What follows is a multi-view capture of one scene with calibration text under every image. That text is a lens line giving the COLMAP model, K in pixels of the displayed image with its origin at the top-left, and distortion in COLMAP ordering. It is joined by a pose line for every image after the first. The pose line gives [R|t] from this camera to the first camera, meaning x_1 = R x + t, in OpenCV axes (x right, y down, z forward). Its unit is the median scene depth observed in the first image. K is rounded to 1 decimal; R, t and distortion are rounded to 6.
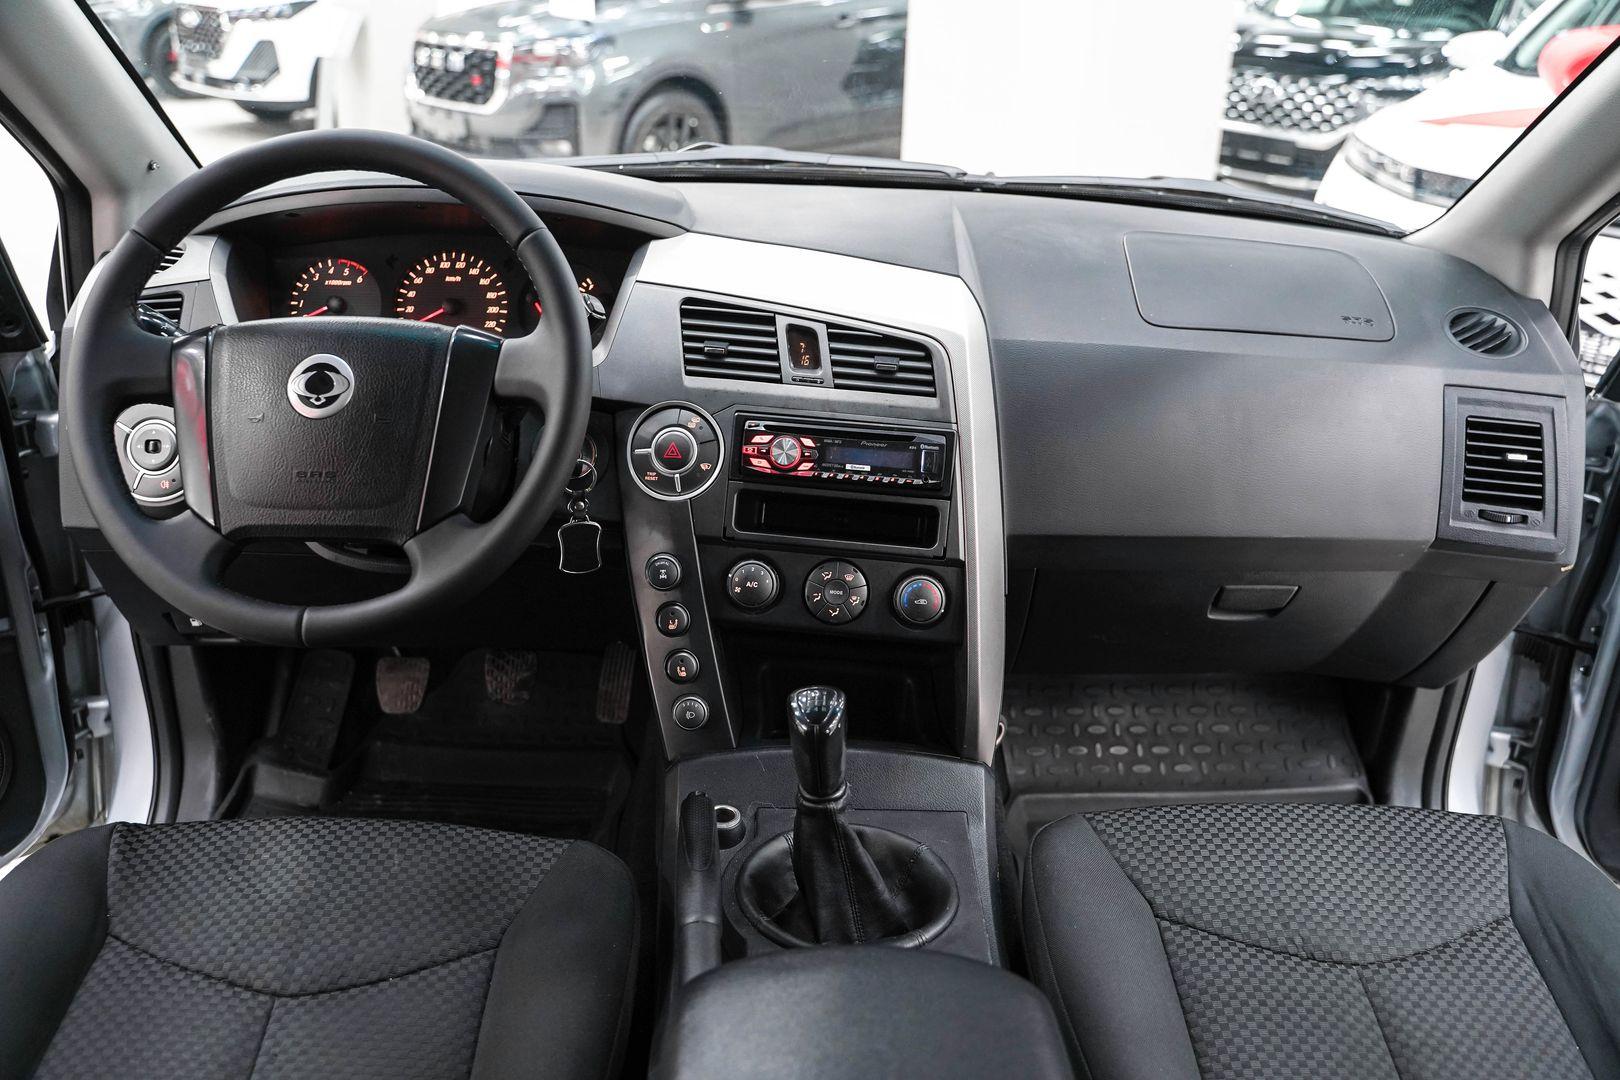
lens RADIAL K [[1332.8, 0, 810.0], [0, 1332.8, 540.0], [0, 0, 1]] dist [-0.115037, 0.080949]
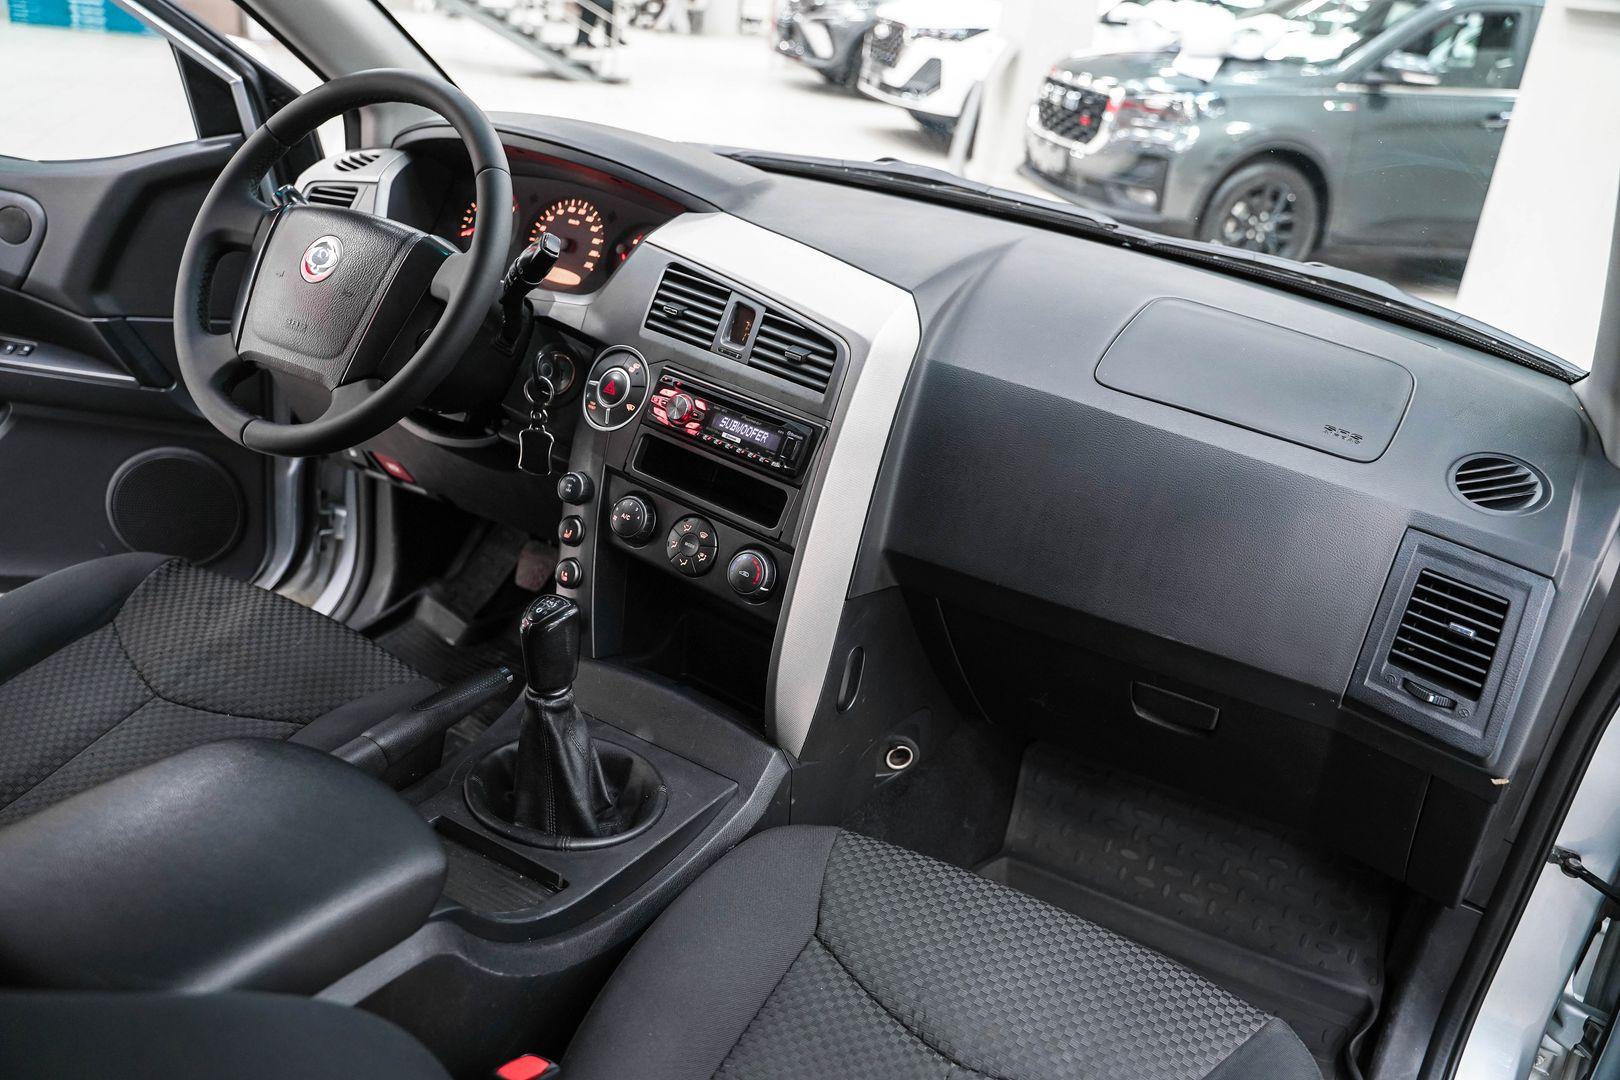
lens RADIAL K [[1332.8, 0, 810.0], [0, 1332.8, 540.0], [0, 0, 1]] dist [-0.115037, 0.080949]
pose [[0.854833, 0.271271, -0.442348, 0.571638], [-0.287518, 0.957260, 0.031416, -0.026362], [0.431964, 0.100328, 0.896293, 0.067449]]
